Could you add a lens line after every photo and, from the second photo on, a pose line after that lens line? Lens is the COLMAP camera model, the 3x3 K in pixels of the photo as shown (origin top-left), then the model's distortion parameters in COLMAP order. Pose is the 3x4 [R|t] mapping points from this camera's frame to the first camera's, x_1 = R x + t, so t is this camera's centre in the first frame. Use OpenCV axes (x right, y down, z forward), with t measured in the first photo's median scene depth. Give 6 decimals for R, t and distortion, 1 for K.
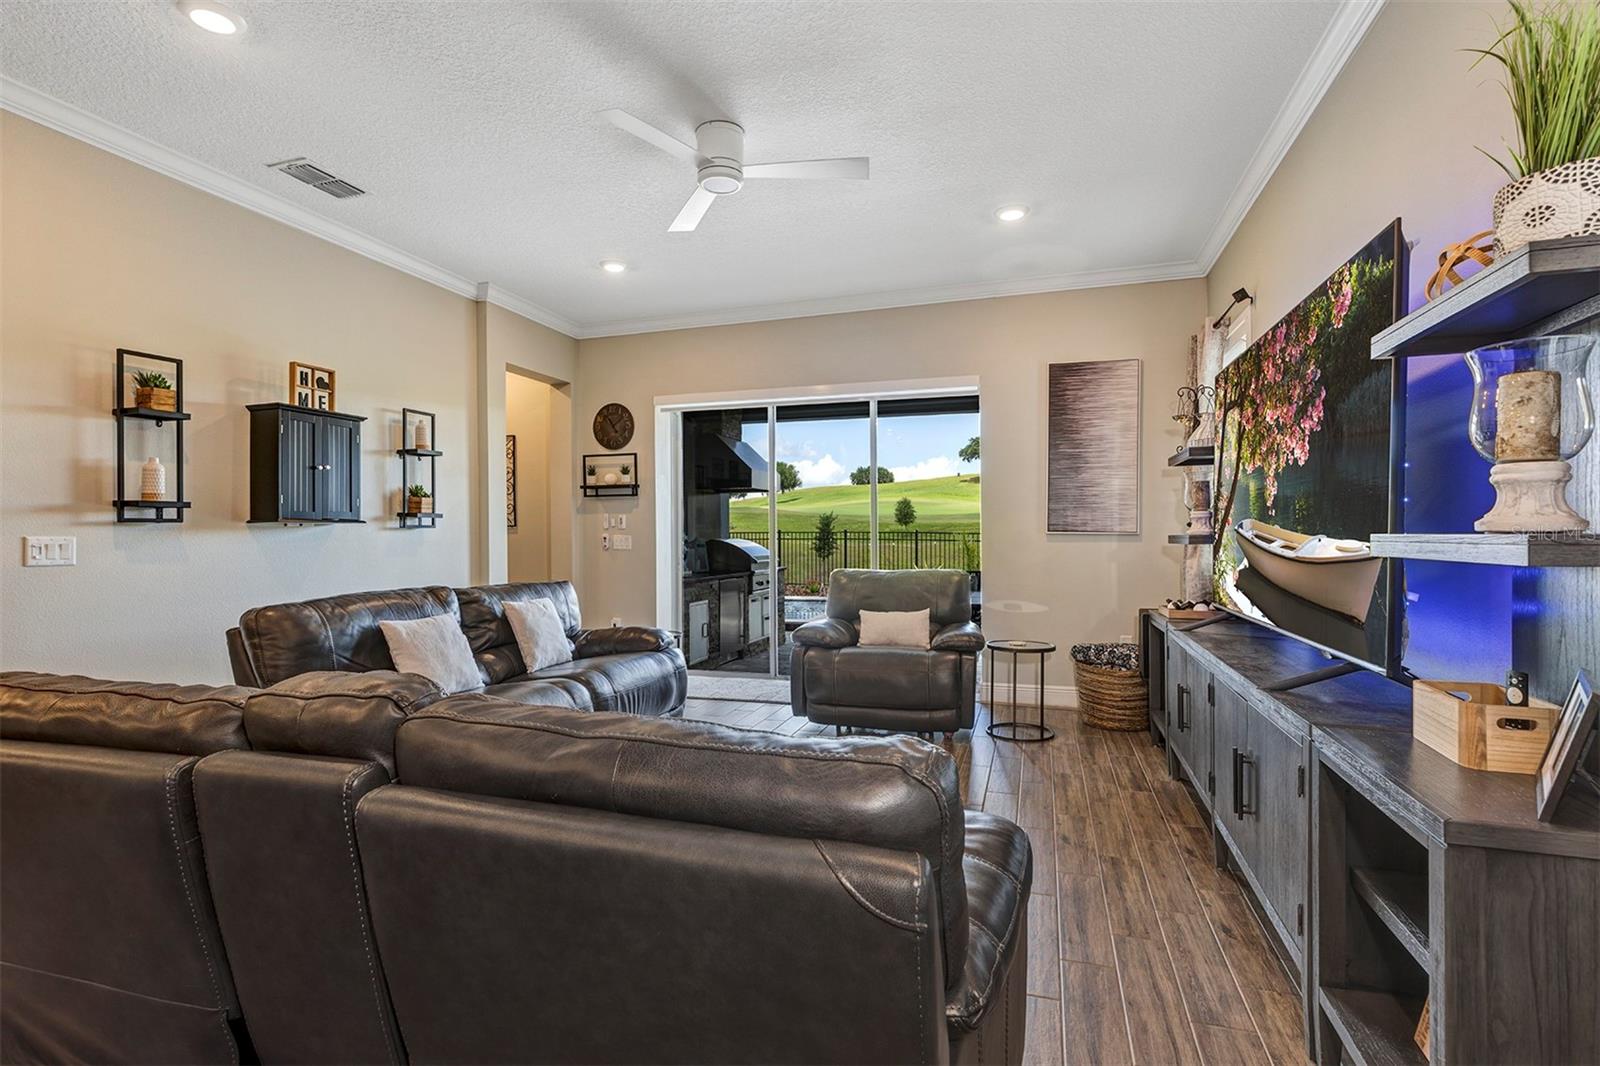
lens RADIAL K [[775.2, 0, 796.9], [0, 775.2, 524.7], [0, 0, 1]] dist [-0.004056, -0.000742]
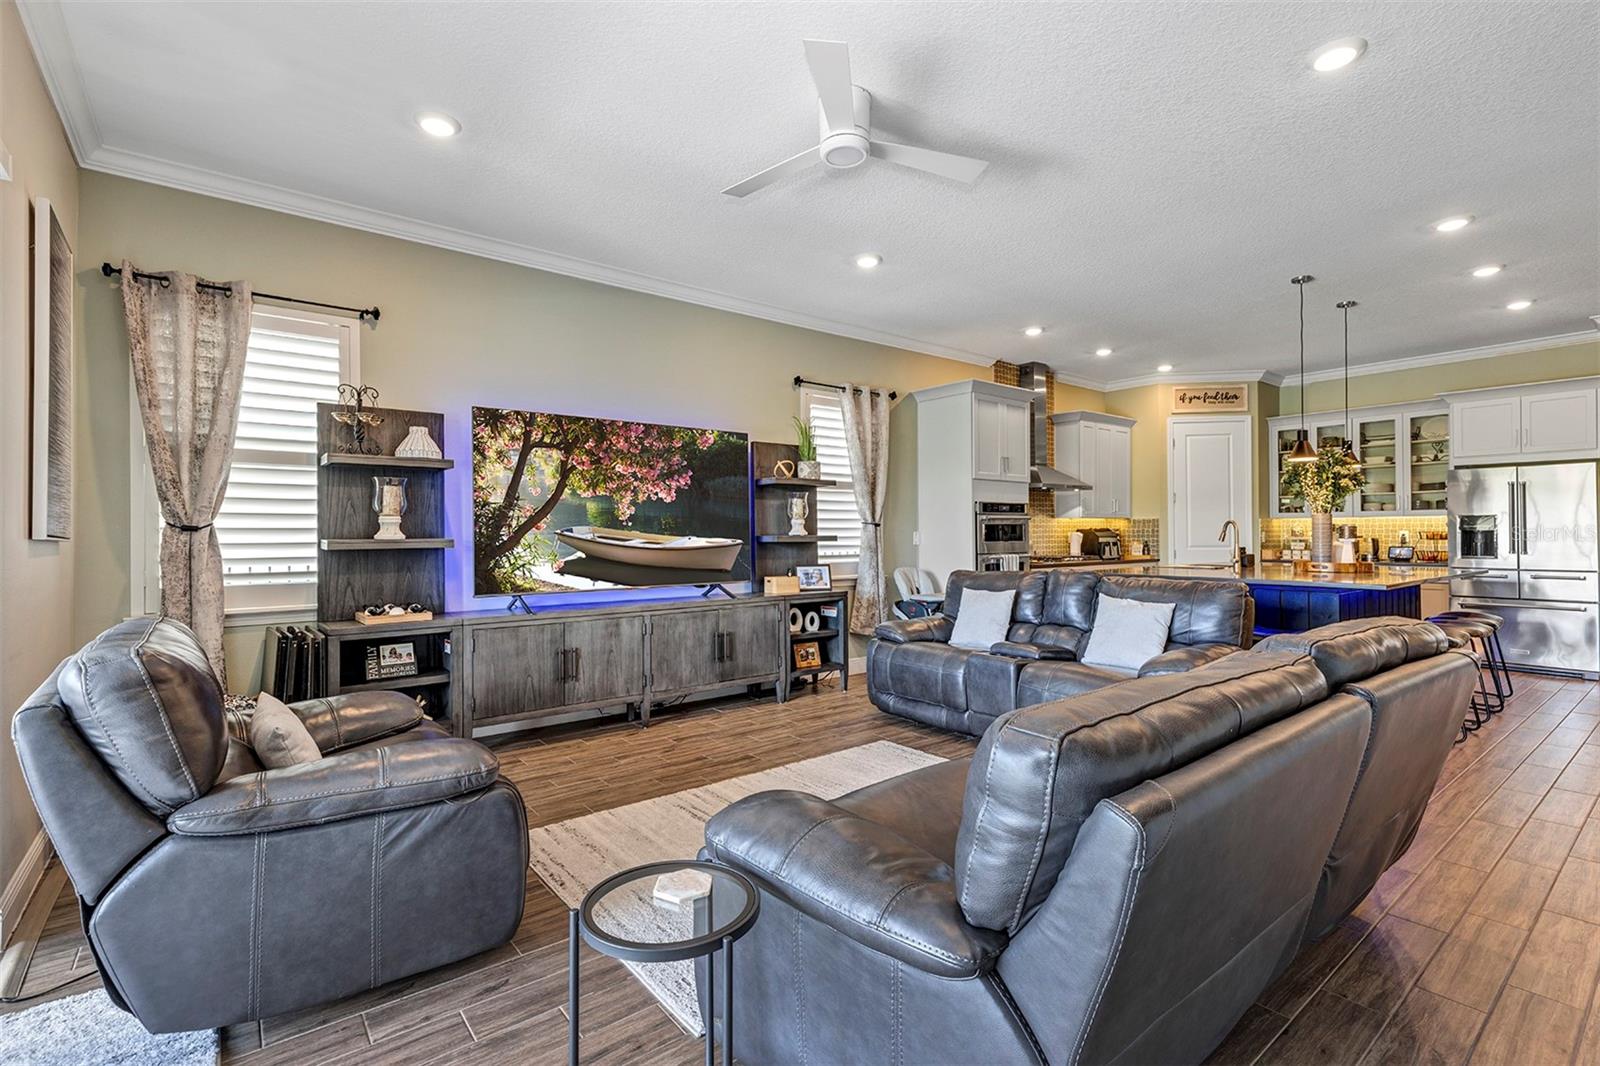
lens RADIAL K [[734.8, 0, 807.7], [0, 734.8, 523.8], [0, 0, 1]] dist [0.000672, 0.000687]
pose [[-0.831315, 0.018512, 0.555493, -0.374430], [0.002235, 0.999548, -0.029966, 0.020450], [-0.555797, -0.023670, -0.830981, 1.206455]]
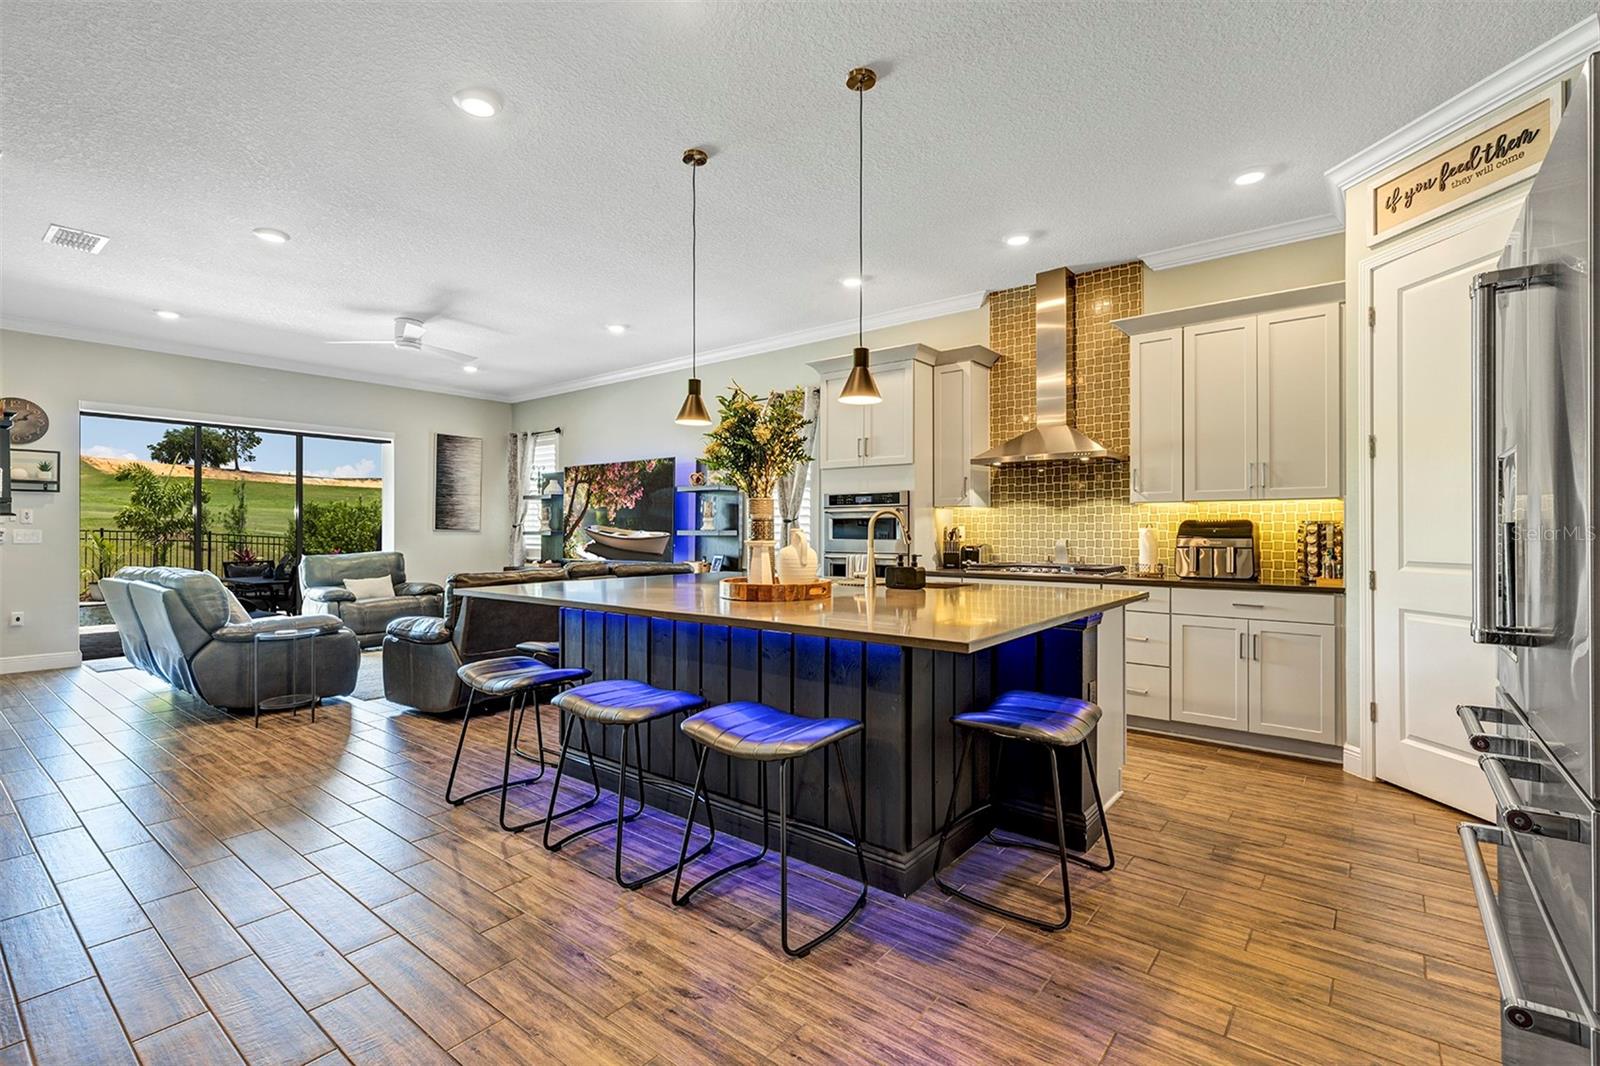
lens RADIAL K [[734.8, 0, 795.4], [0, 734.8, 530.0], [0, 0, 1]] dist [0.000672, 0.000687]
pose [[0.360240, 0.003807, 0.932852, -1.003577], [-0.013494, 0.999908, 0.001131, -0.000122], [-0.932762, -0.012996, 0.360258, -0.390703]]
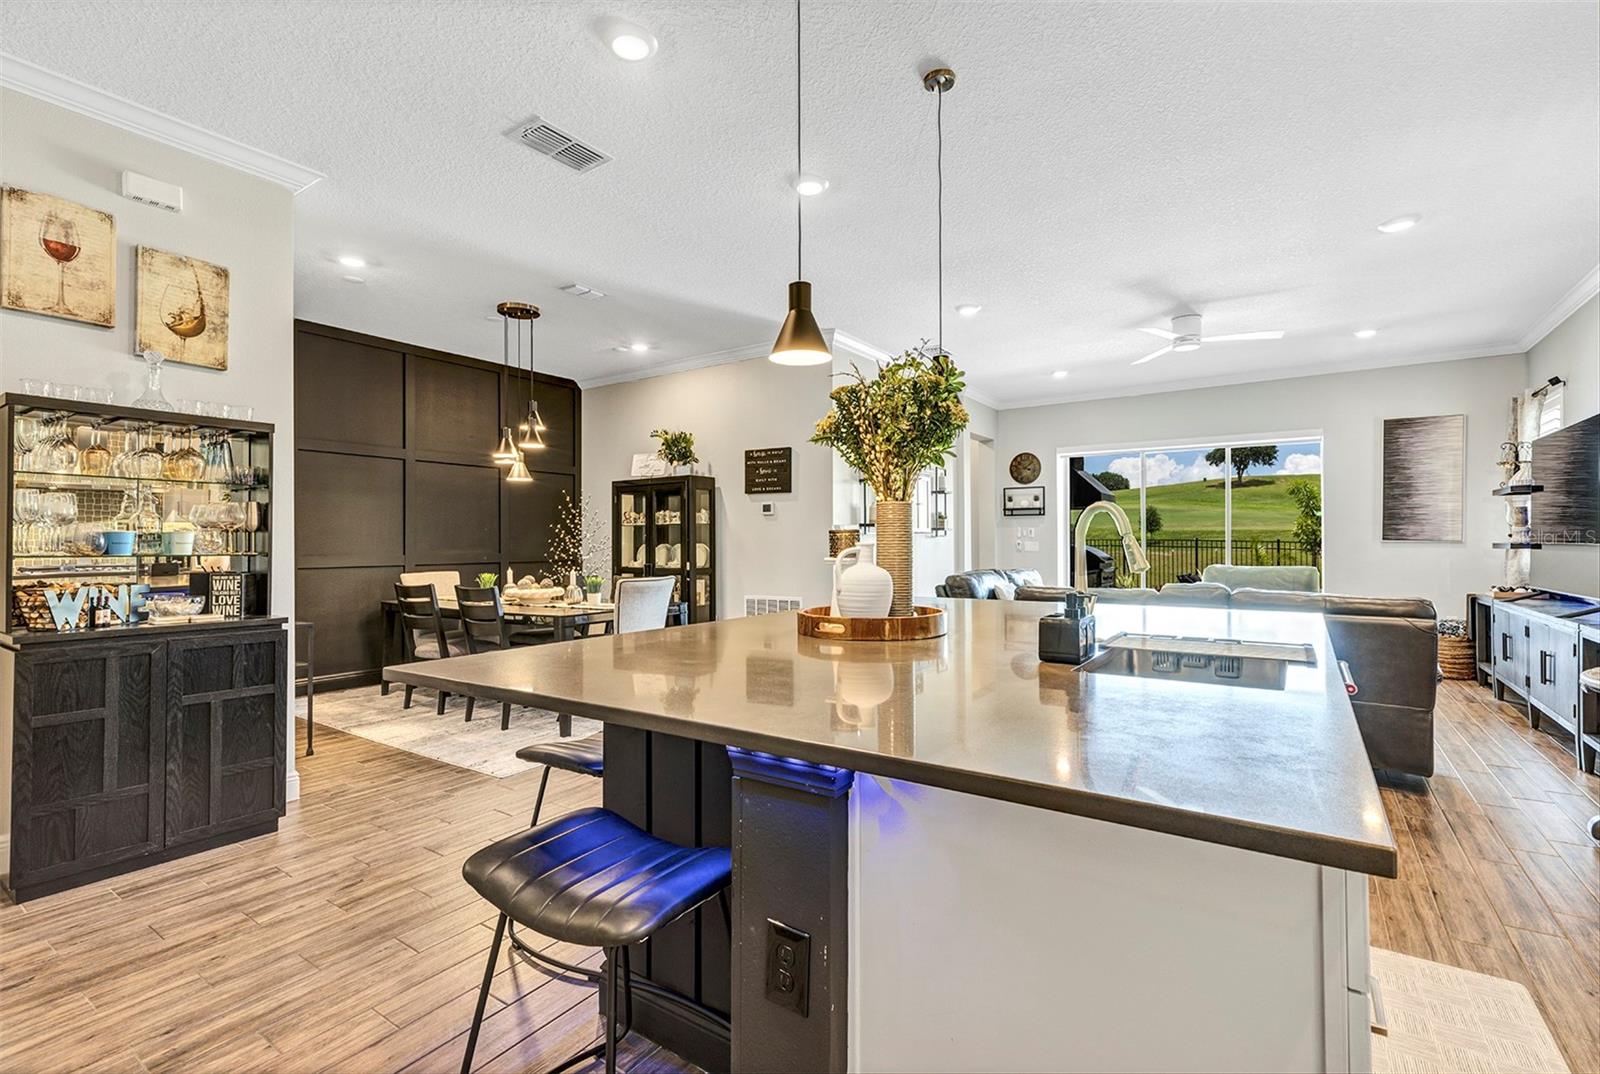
lens RADIAL K [[729.6, 0, 794.6], [0, 729.6, 533.0], [0, 0, 1]] dist [0.002027, 0.000888]
pose [[0.954592, -0.000454, -0.297915, -0.317280], [0.000642, 1.000000, 0.000532, -0.005104], [0.297915, -0.000699, 0.954592, -0.614955]]
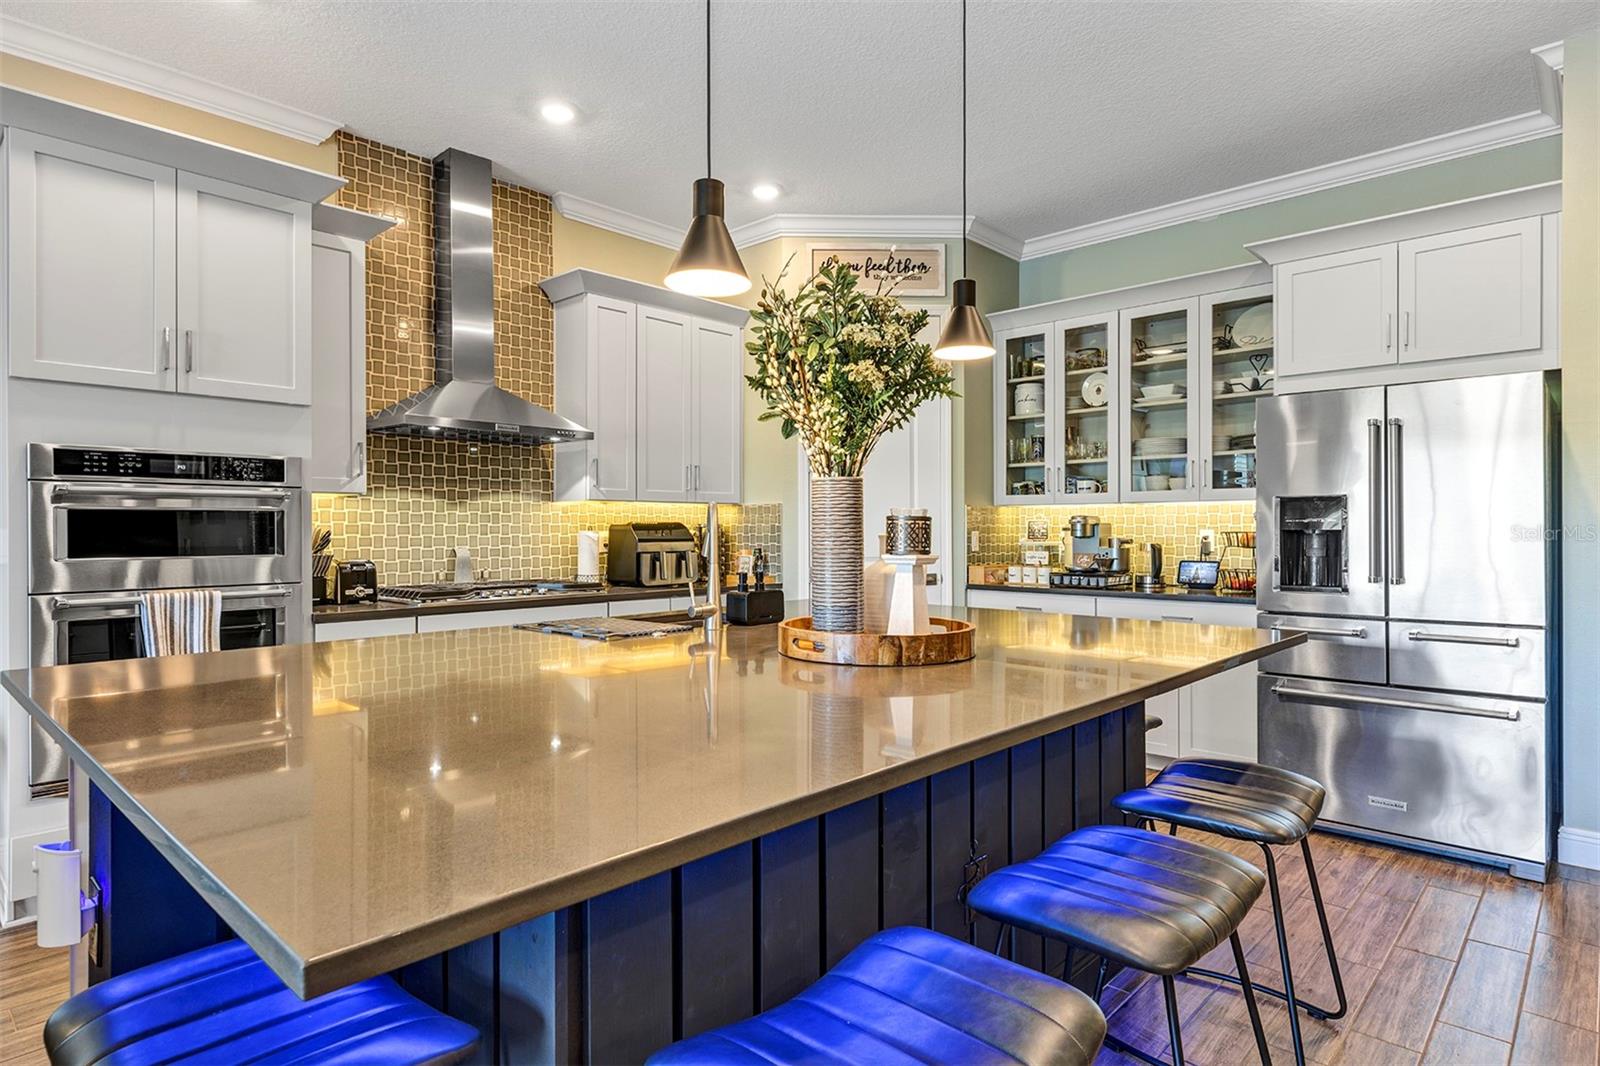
lens RADIAL K [[900.4, 0, 808.9], [0, 900.4, 523.0], [0, 0, 1]] dist [0.003470, -0.001018]
pose [[-0.912486, 0.010999, 0.408960, -0.564036], [0.001848, 0.999739, -0.022765, 0.005598], [-0.409104, -0.020017, -0.912268, 0.291879]]
